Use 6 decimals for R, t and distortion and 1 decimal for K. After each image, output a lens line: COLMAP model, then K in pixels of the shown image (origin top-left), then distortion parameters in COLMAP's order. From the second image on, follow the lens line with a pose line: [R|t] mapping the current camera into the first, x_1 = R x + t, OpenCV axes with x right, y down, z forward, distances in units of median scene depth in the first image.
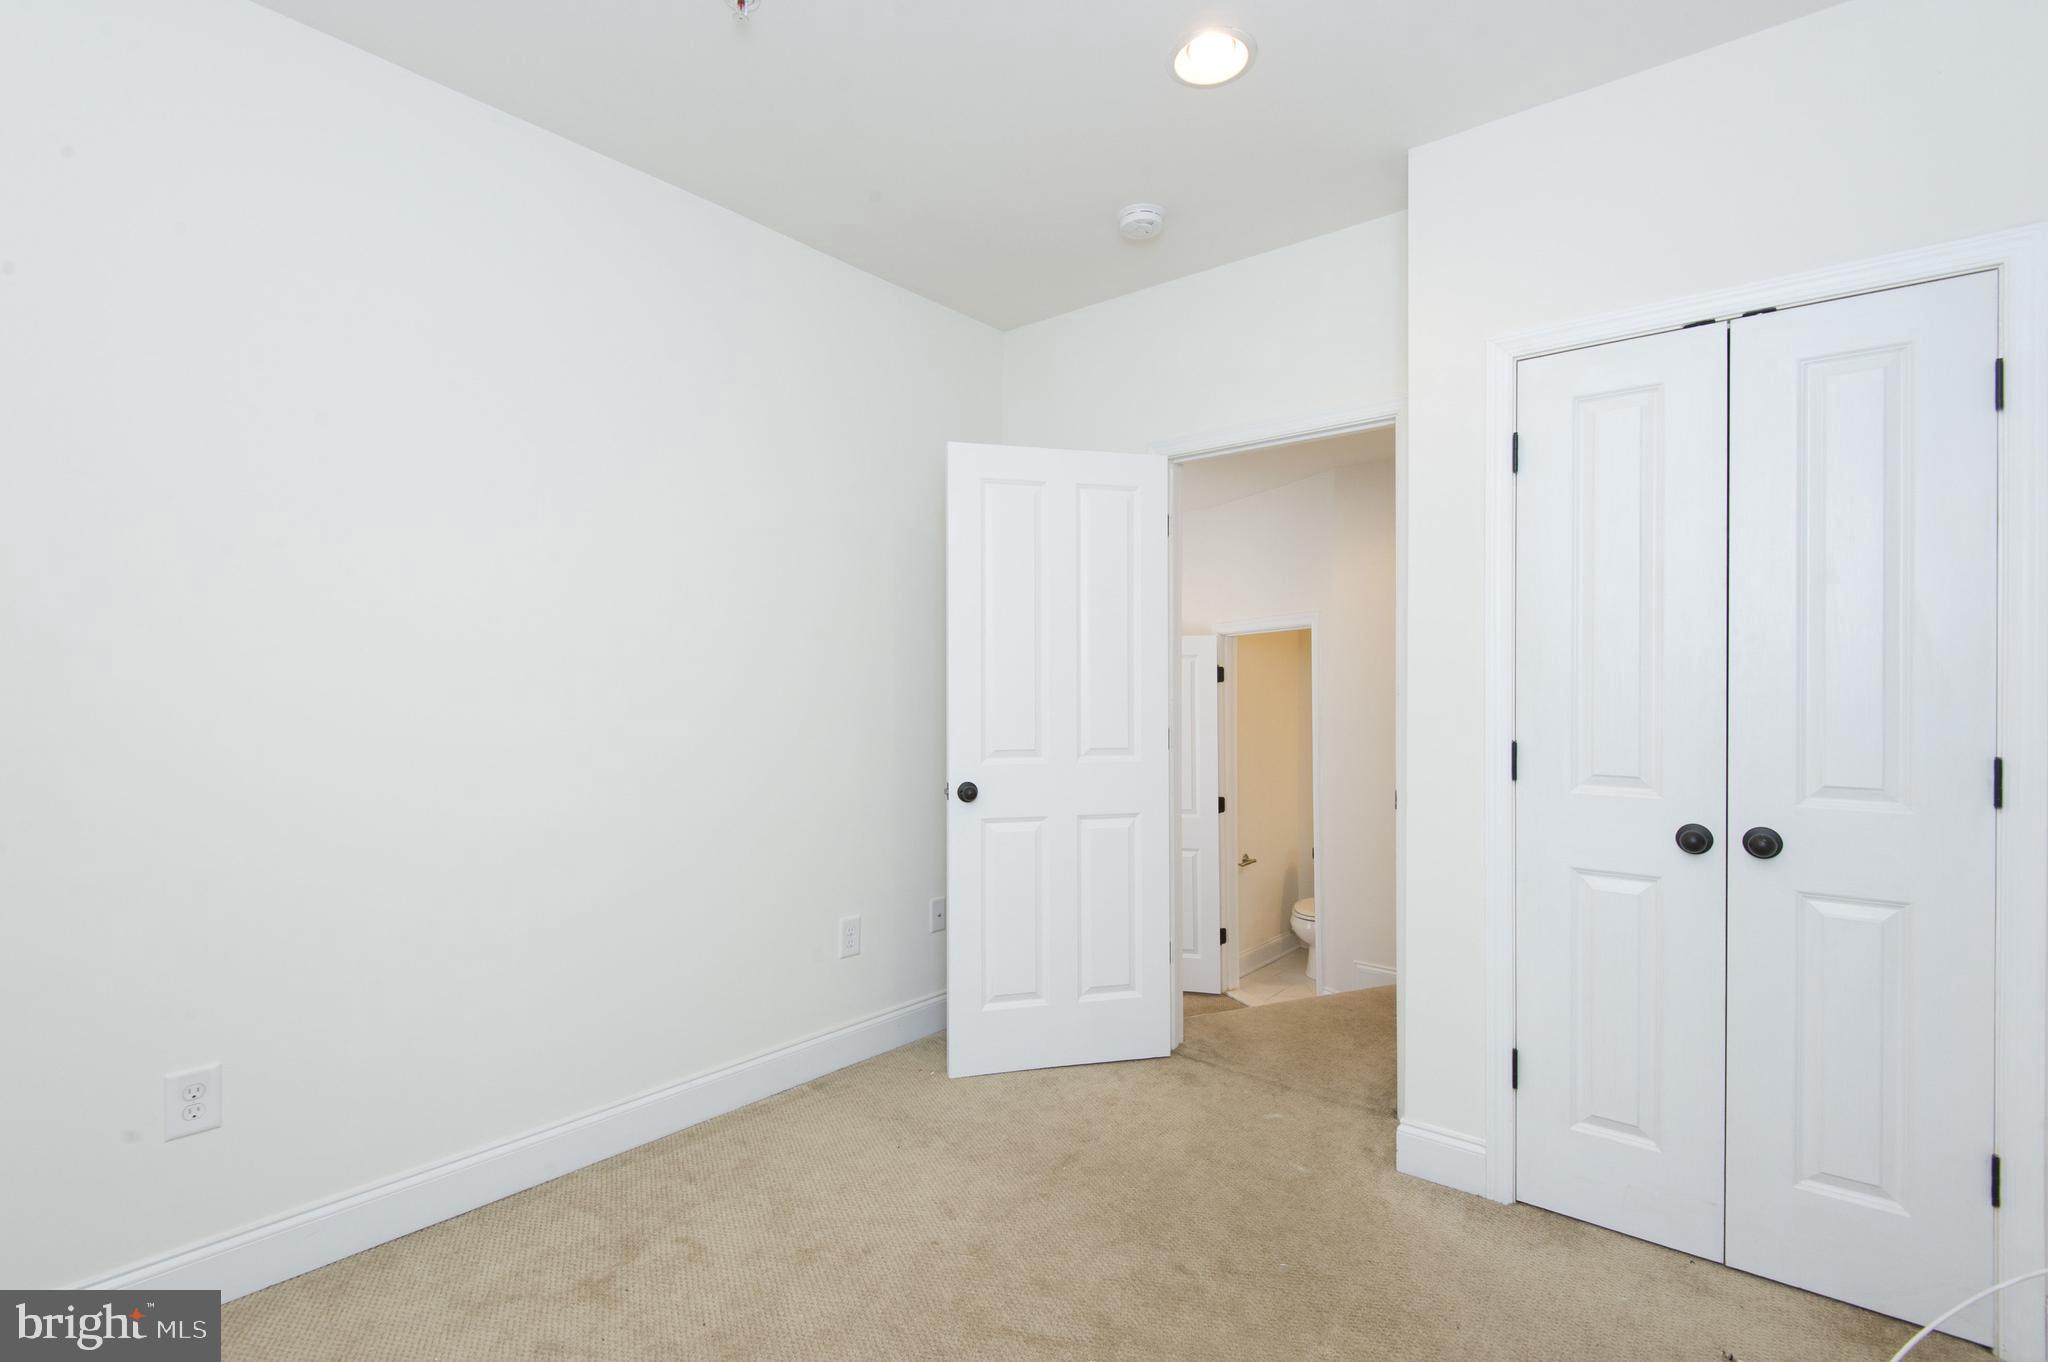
lens RADIAL K [[947.1, 0, 1016.6], [0, 947.1, 688.5], [0, 0, 1]] dist [0.034551, -0.019385]
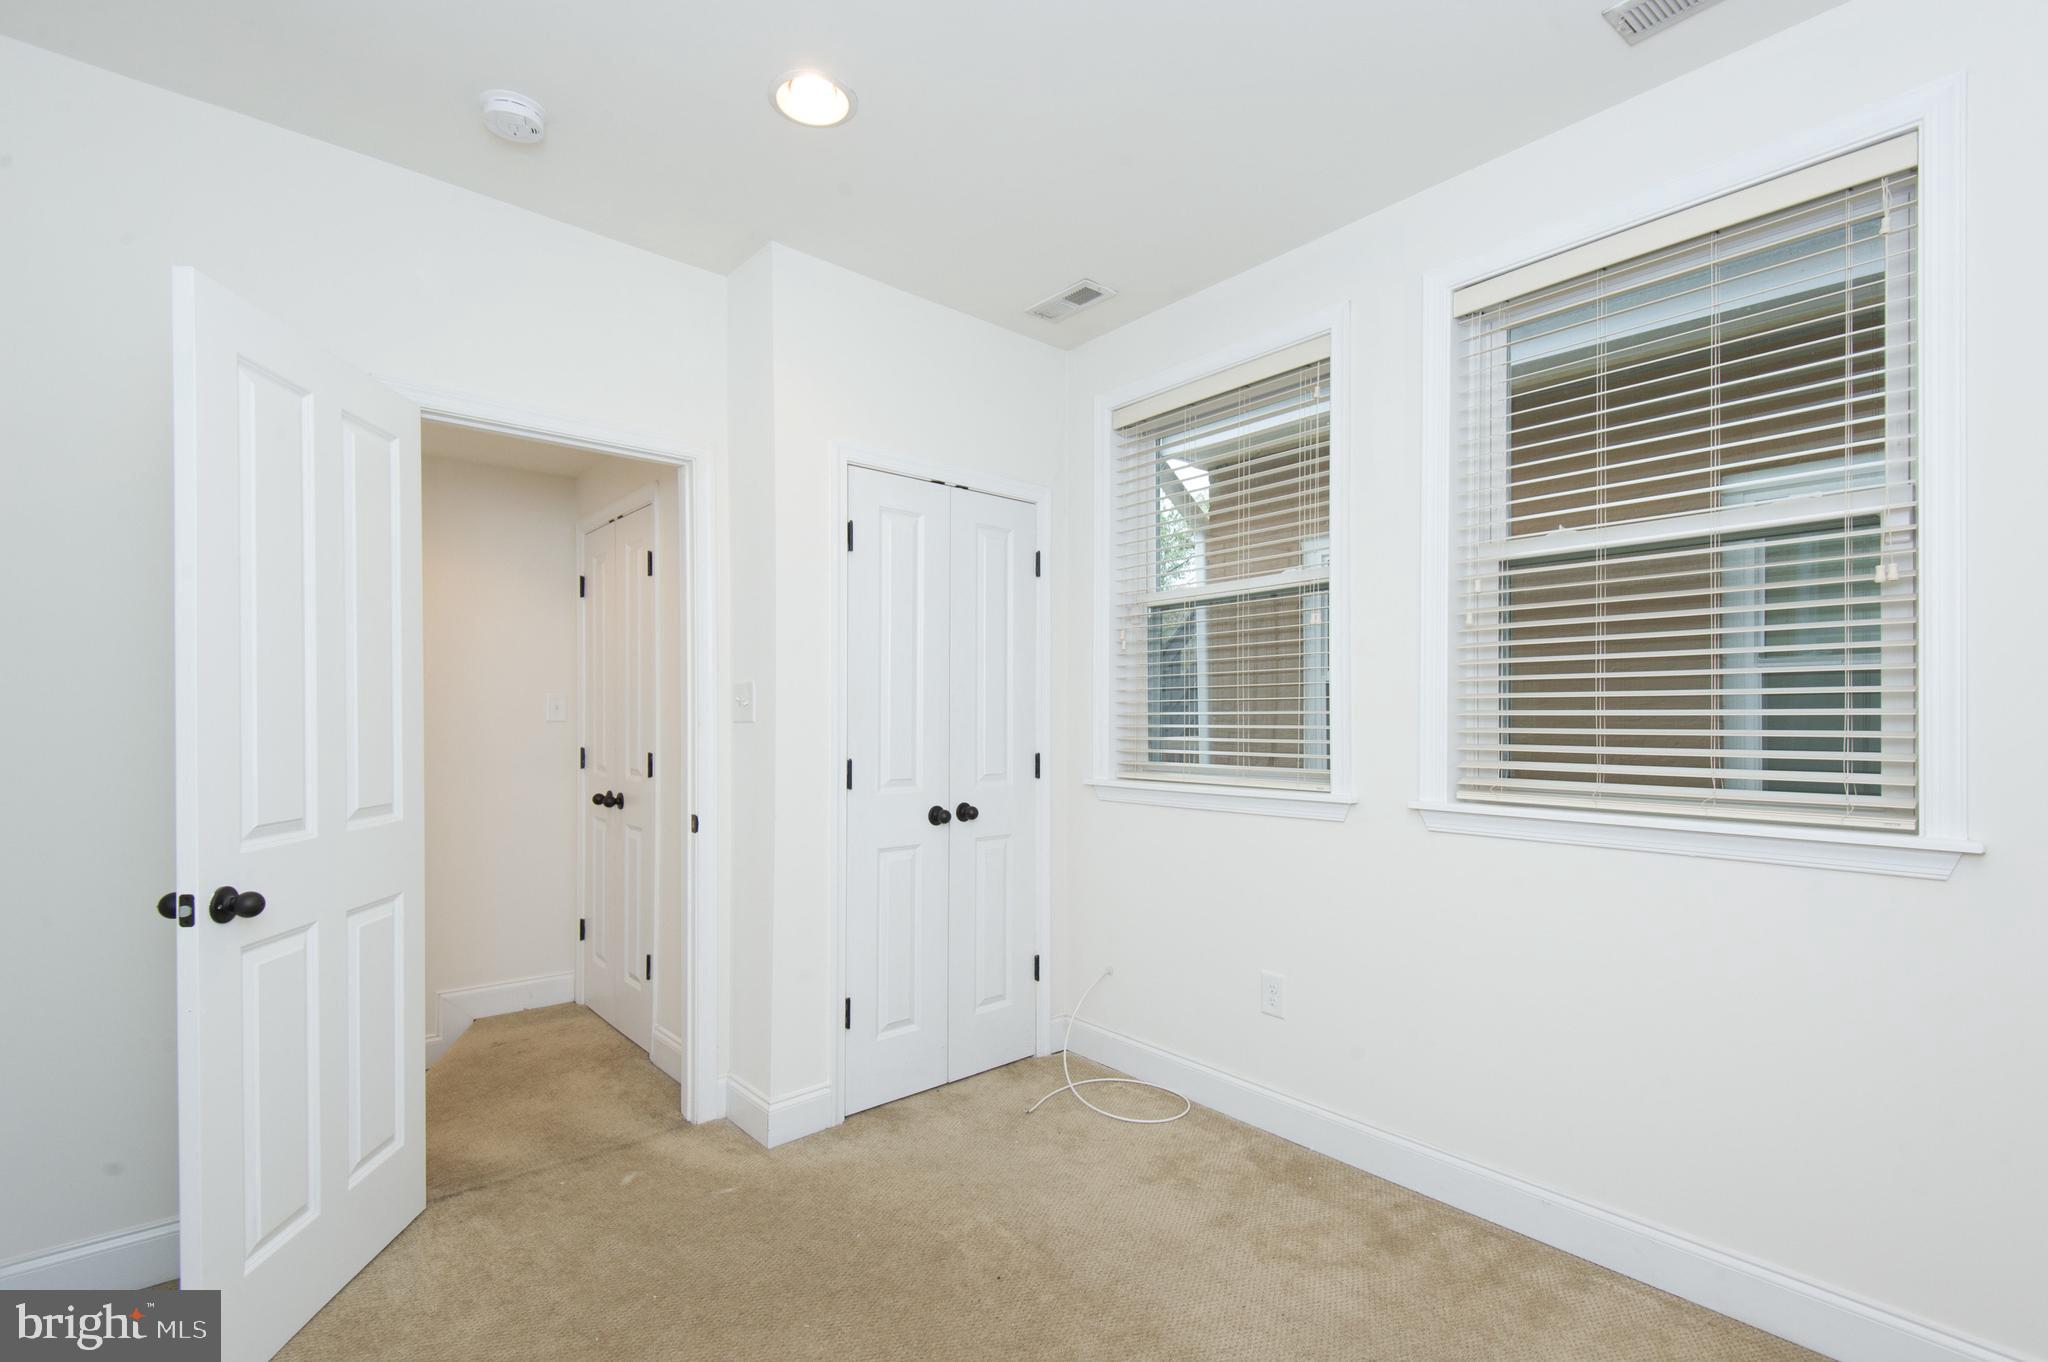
lens RADIAL K [[933.3, 0, 1020.9], [0, 933.3, 719.5], [0, 0, 1]] dist [-0.001741, -0.000262]
pose [[0.149233, -0.003769, 0.988795, -0.680678], [0.002280, 0.999991, 0.003467, -0.002055], [-0.988799, 0.001737, 0.149240, 0.579772]]
